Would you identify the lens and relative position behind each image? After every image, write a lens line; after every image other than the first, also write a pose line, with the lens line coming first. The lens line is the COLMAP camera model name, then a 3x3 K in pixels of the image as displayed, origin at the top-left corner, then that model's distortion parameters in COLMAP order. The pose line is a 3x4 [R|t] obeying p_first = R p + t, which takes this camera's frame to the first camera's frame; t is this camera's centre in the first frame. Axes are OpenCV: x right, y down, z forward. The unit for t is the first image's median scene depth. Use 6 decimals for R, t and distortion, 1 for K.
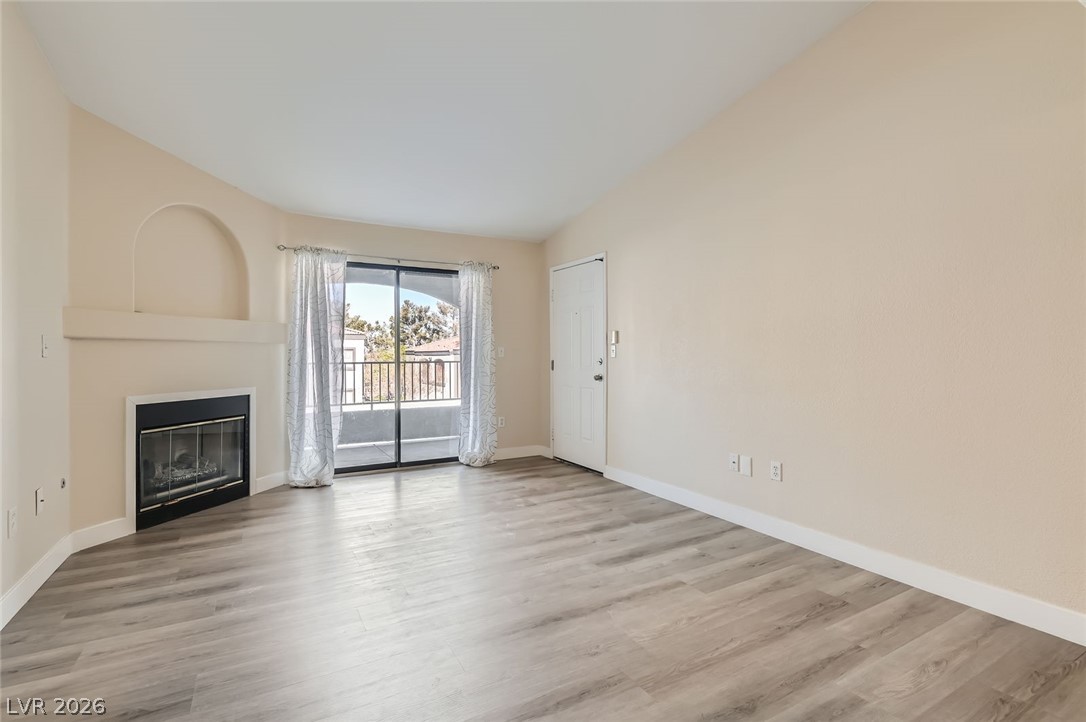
lens RADIAL K [[499.3, 0, 544.9], [0, 499.3, 357.0], [0, 0, 1]] dist [0.012937, -0.000090]
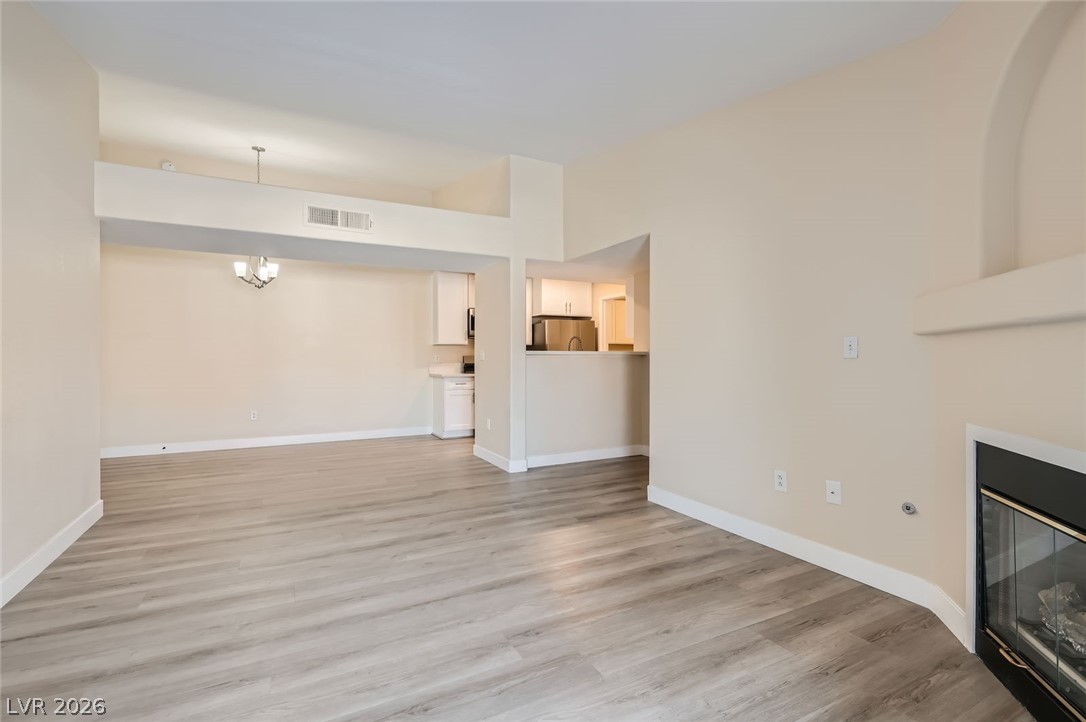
lens RADIAL K [[499.3, 0, 540.4], [0, 499.3, 359.2], [0, 0, 1]] dist [0.012937, -0.000090]
pose [[-0.999042, 0.003337, 0.043637, -0.421917], [0.003621, 0.999973, 0.006436, -0.006357], [-0.043614, 0.006587, -0.999027, 2.063014]]
